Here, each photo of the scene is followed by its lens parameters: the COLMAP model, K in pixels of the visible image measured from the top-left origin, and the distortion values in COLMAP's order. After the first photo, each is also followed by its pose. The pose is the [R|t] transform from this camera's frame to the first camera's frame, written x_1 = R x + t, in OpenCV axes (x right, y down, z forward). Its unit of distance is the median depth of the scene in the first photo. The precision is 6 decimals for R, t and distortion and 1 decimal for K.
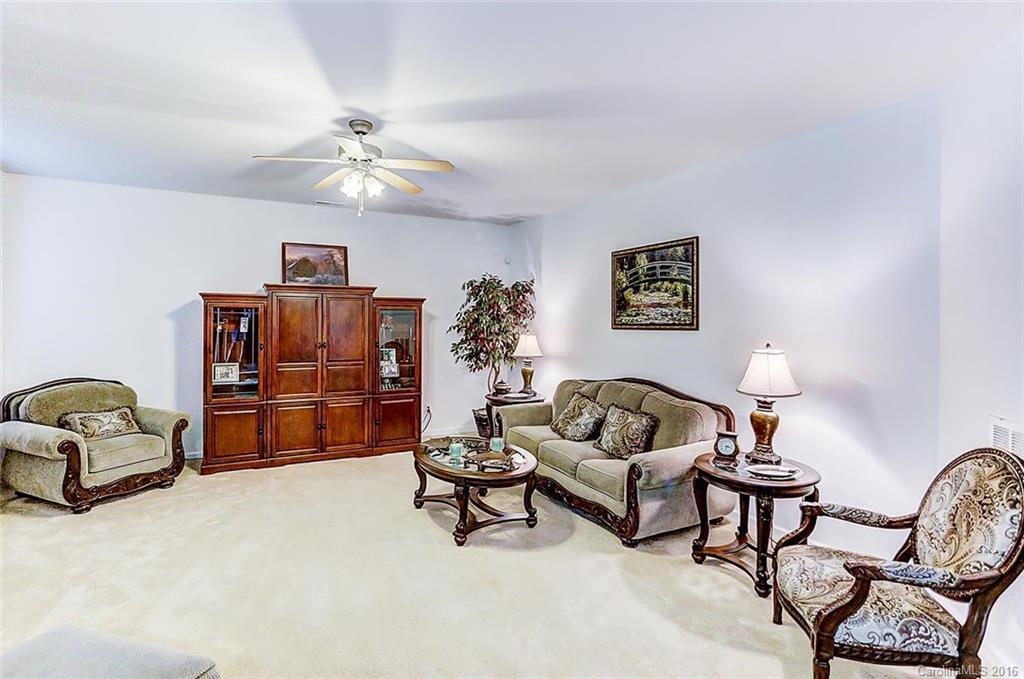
lens RADIAL K [[517.5, 0, 529.1], [0, 517.5, 333.1], [0, 0, 1]] dist [-0.045750, 0.035072]
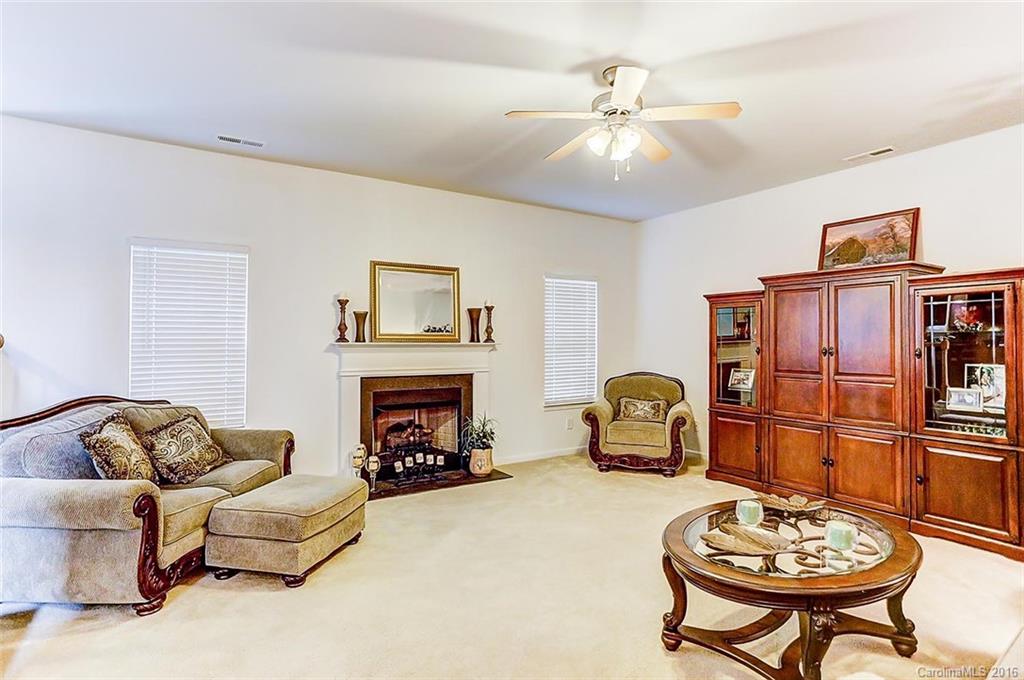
lens RADIAL K [[550.5, 0, 536.0], [0, 550.5, 344.7], [0, 0, 1]] dist [-0.002247, -0.000415]
pose [[0.042771, -0.012465, -0.999007, 0.376503], [-0.035187, 0.999283, -0.013975, 0.040656], [0.998465, 0.035749, 0.042302, 0.554142]]
